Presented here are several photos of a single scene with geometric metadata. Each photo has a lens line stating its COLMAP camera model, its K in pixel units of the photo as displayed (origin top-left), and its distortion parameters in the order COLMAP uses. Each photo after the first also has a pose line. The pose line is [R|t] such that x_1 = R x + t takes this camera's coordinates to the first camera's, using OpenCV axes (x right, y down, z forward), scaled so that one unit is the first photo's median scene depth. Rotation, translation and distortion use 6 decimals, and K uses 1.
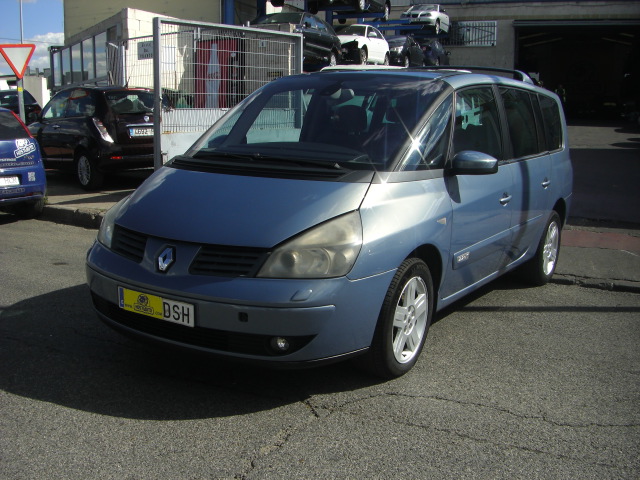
lens RADIAL K [[743.2, 0, 315.8], [0, 743.2, 241.3], [0, 0, 1]] dist [-0.174210, 0.000000]
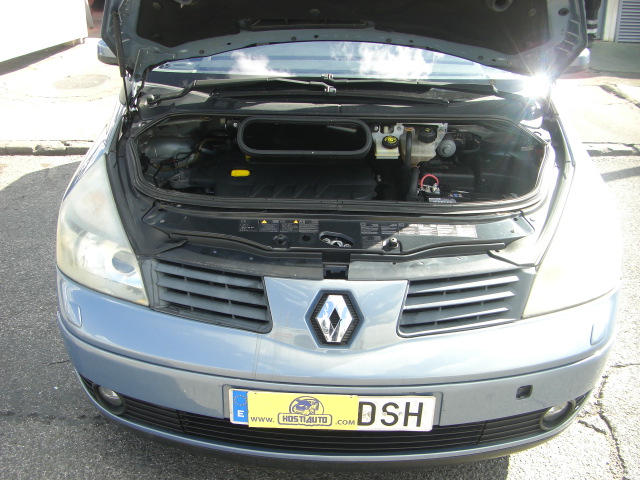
lens RADIAL K [[743.2, 0, 318.6], [0, 743.2, 243.7], [0, 0, 1]] dist [-0.174210, 0.000000]
pose [[0.851192, -0.218227, 0.477335, -0.459500], [0.102485, 0.961063, 0.256623, -0.163821], [-0.514751, -0.169516, 0.840414, 0.597165]]
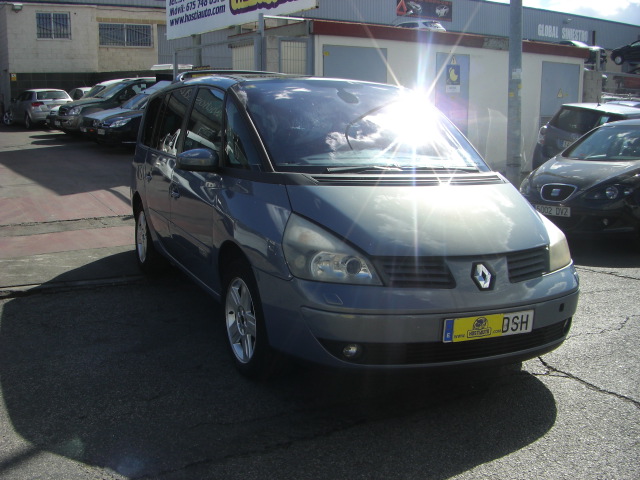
lens RADIAL K [[743.2, 0, 315.7], [0, 743.2, 242.0], [0, 0, 1]] dist [-0.174210, 0.000000]
pose [[0.528822, -0.149988, 0.835375, -1.146645], [0.148054, 0.985472, 0.083213, -0.136018], [-0.835719, 0.079676, 0.543346, 0.673390]]
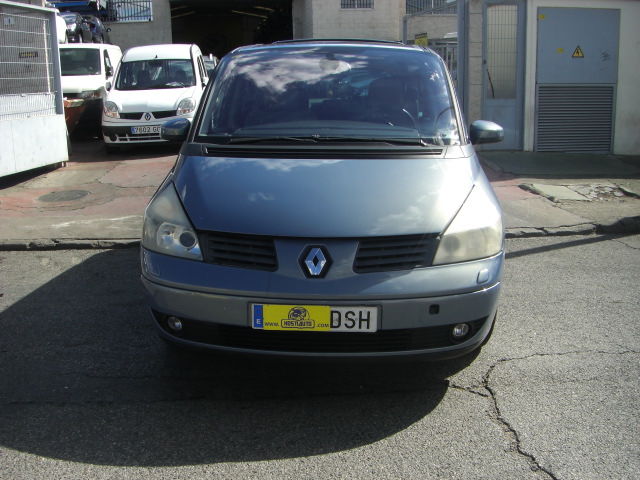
lens RADIAL K [[743.2, 0, 315.4], [0, 743.2, 241.0], [0, 0, 1]] dist [-0.174210, 0.000000]
pose [[0.860477, -0.127518, 0.493273, -0.643431], [0.112306, 0.991831, 0.060493, -0.053342], [-0.496957, 0.003345, 0.867768, 0.257437]]
